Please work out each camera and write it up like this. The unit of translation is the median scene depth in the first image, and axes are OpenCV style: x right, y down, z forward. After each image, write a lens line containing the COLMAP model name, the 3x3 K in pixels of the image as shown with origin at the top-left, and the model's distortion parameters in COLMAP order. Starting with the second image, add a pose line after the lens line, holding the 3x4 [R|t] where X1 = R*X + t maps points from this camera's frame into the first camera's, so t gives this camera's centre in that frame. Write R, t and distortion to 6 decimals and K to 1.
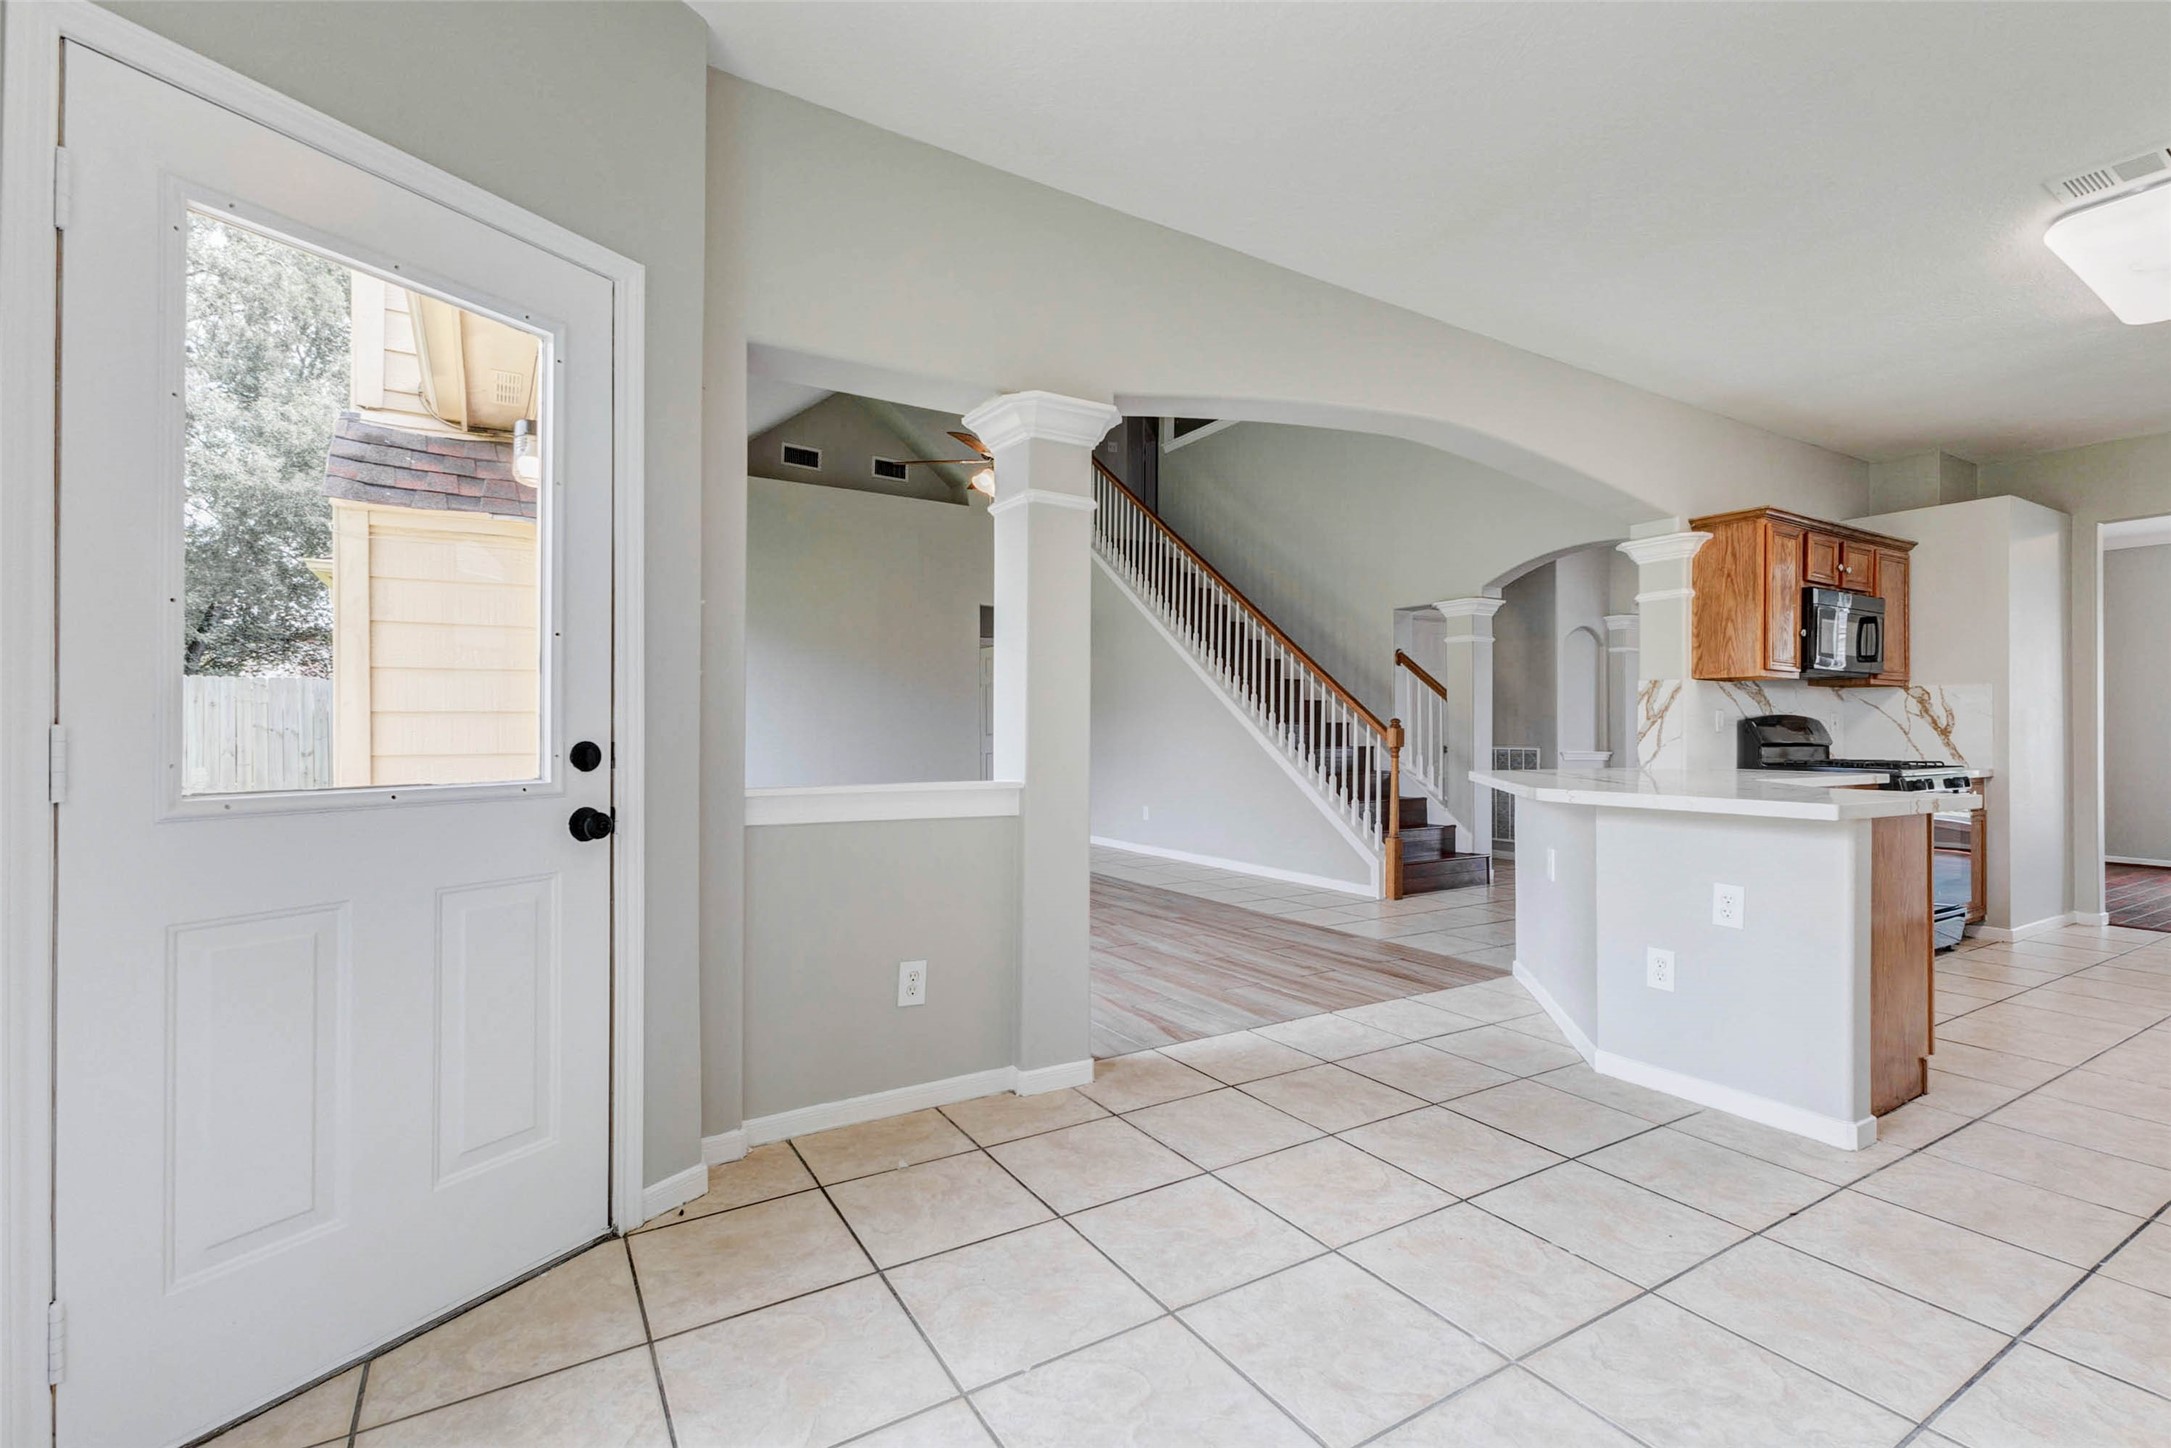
lens RADIAL K [[950.5, 0, 1076.9], [0, 950.5, 720.4], [0, 0, 1]] dist [0.027073, -0.000762]
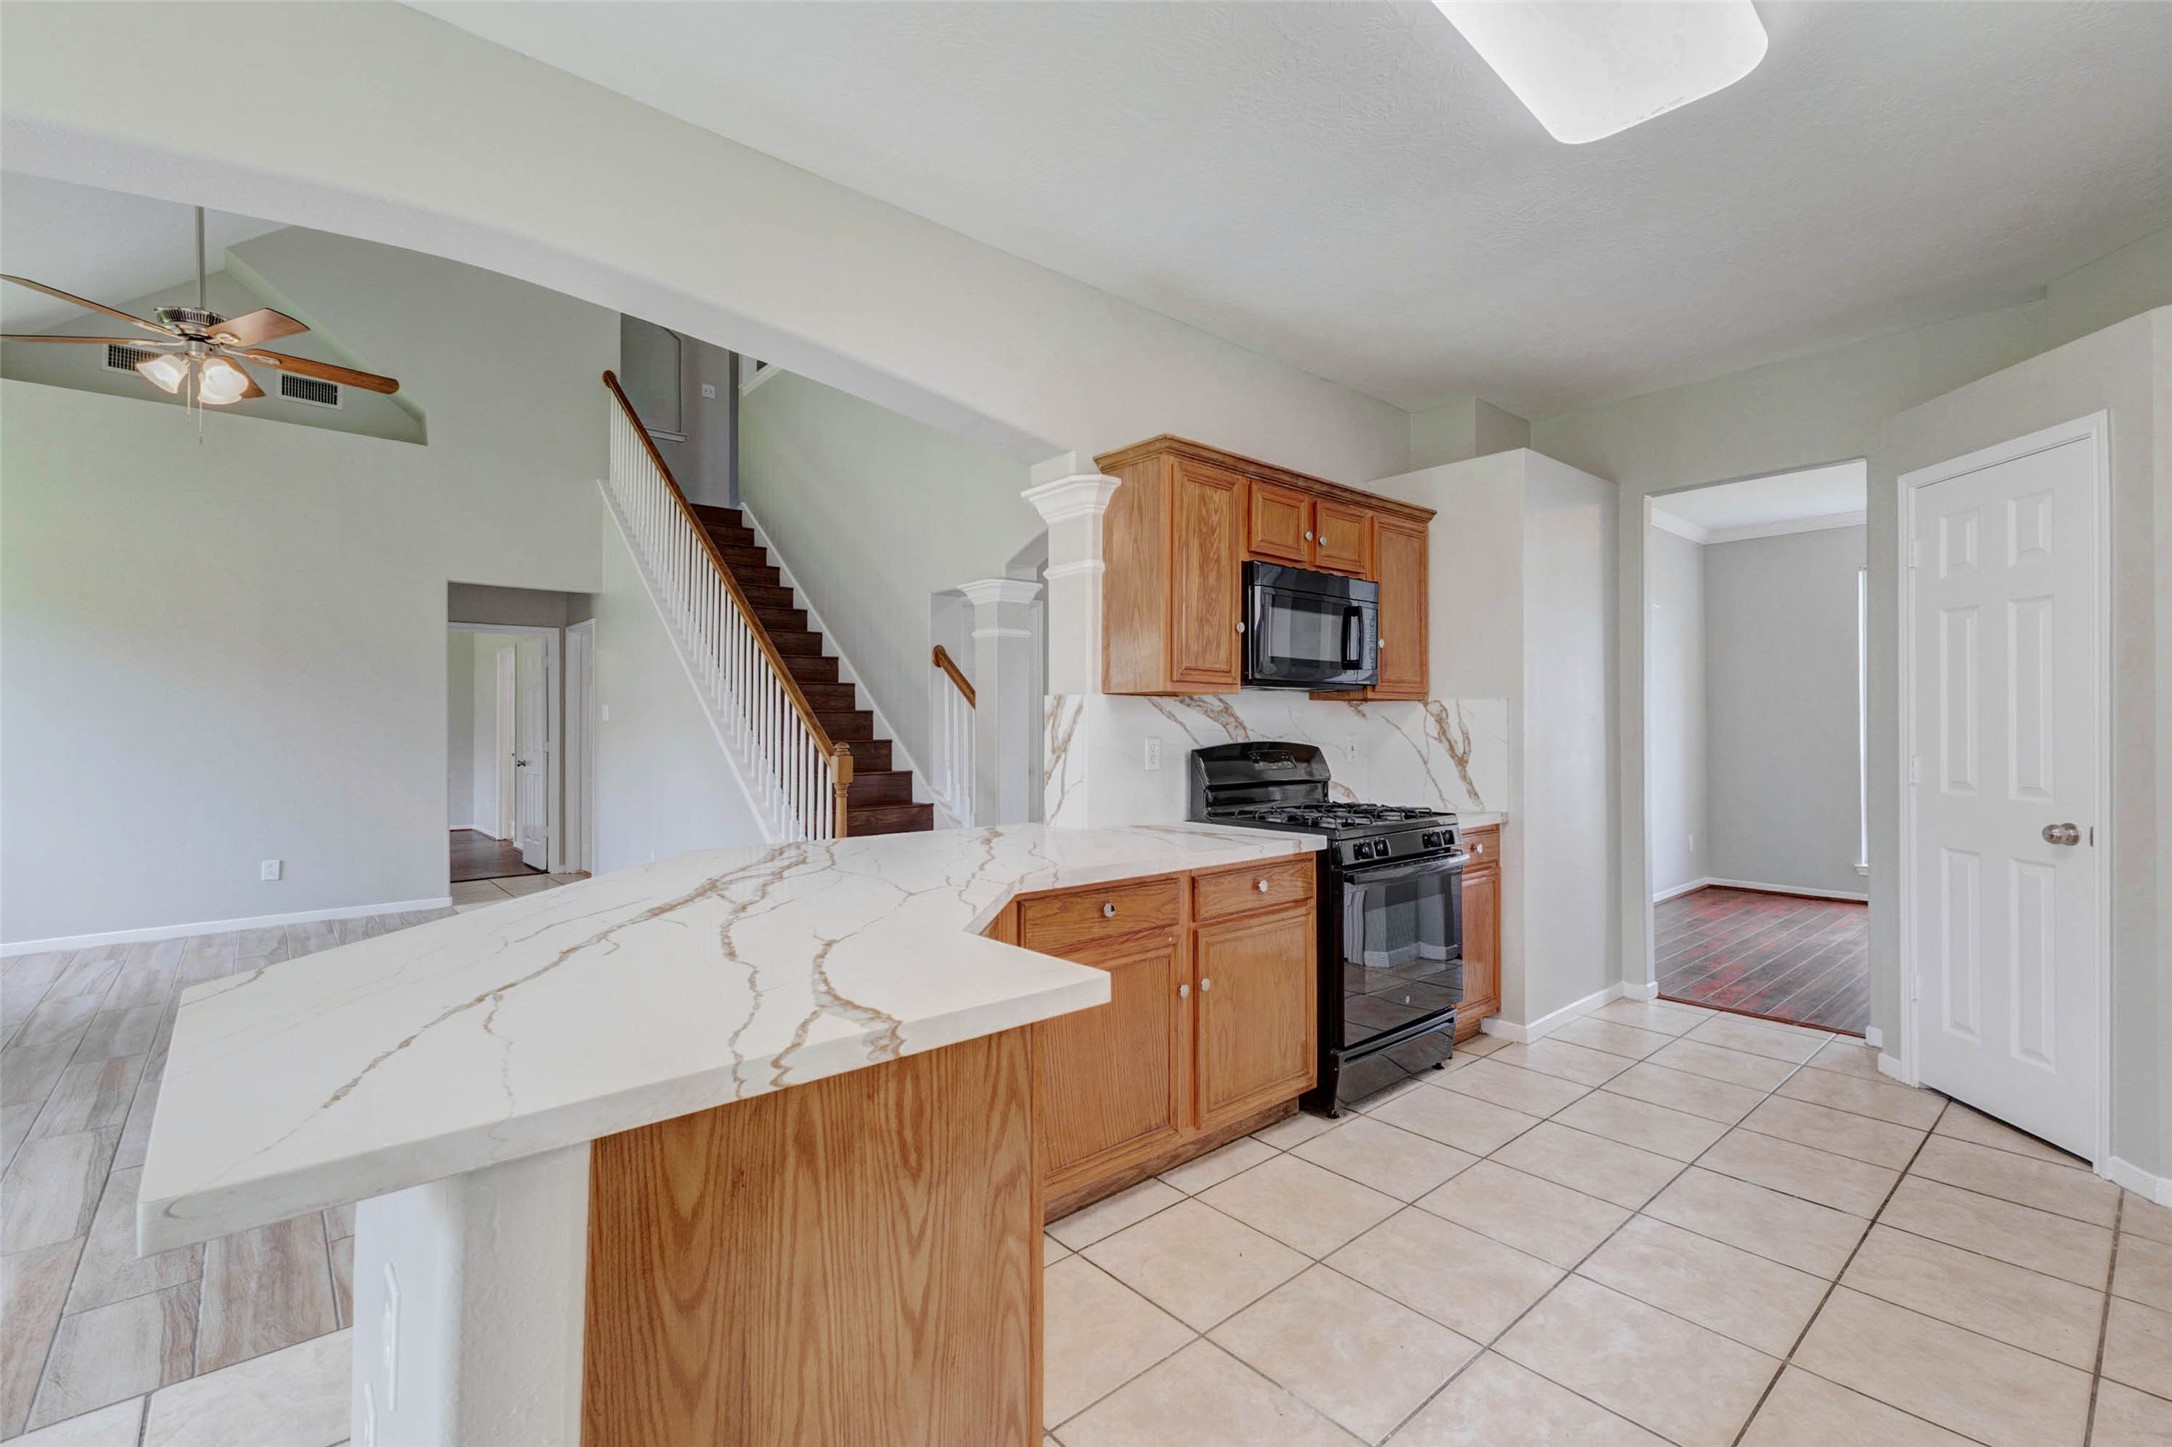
lens RADIAL K [[950.9, 0, 1090.8], [0, 950.9, 720.2], [0, 0, 1]] dist [0.027073, -0.000762]
pose [[0.985054, -0.006152, 0.172137, 0.492349], [0.005004, 0.999962, 0.007101, -0.027687], [-0.172174, -0.006133, 0.985047, 0.324380]]
